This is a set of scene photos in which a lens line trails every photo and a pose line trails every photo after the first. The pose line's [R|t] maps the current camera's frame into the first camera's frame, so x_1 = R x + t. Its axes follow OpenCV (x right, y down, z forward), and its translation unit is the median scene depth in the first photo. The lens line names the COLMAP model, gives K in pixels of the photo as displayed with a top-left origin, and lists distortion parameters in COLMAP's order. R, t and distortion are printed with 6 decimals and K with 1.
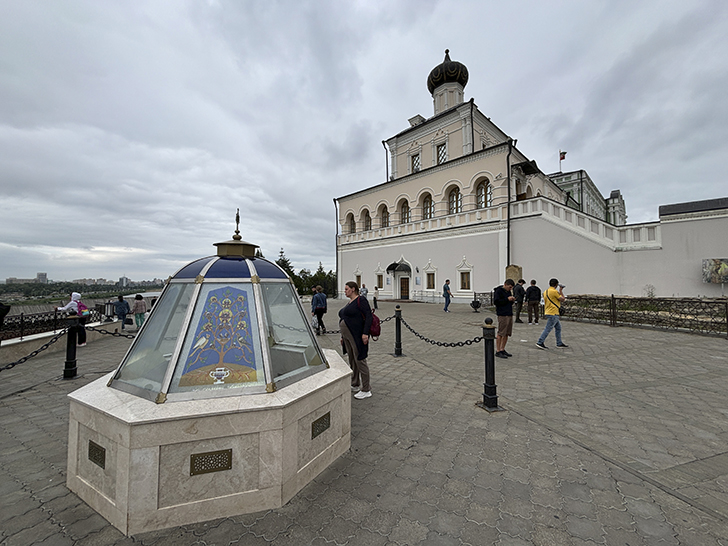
lens RADIAL K [[293.5, 0, 363.2], [0, 293.5, 270.4], [0, 0, 1]] dist [-0.000328, -0.000032]
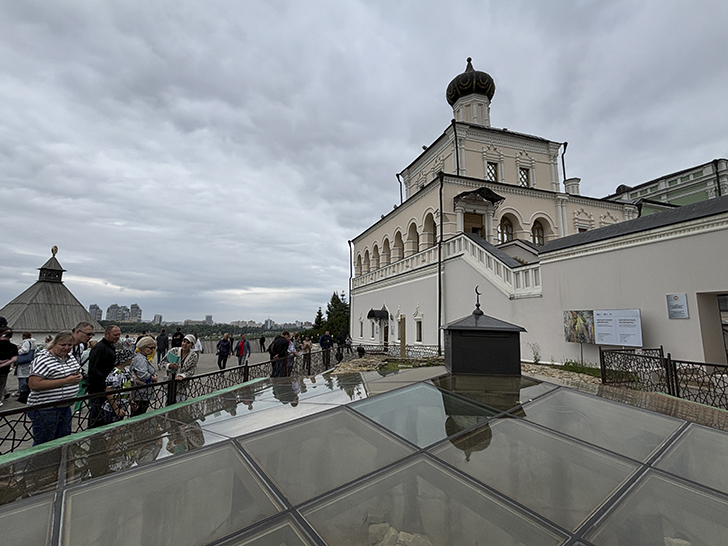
lens RADIAL K [[372.3, 0, 369.8], [0, 372.3, 273.4], [0, 0, 1]] dist [0.005945, -0.000343]
pose [[0.908477, -0.048453, -0.415117, 0.479994], [0.006433, 0.994760, -0.102031, -0.016674], [0.417886, 0.090022, 0.904029, -0.055940]]
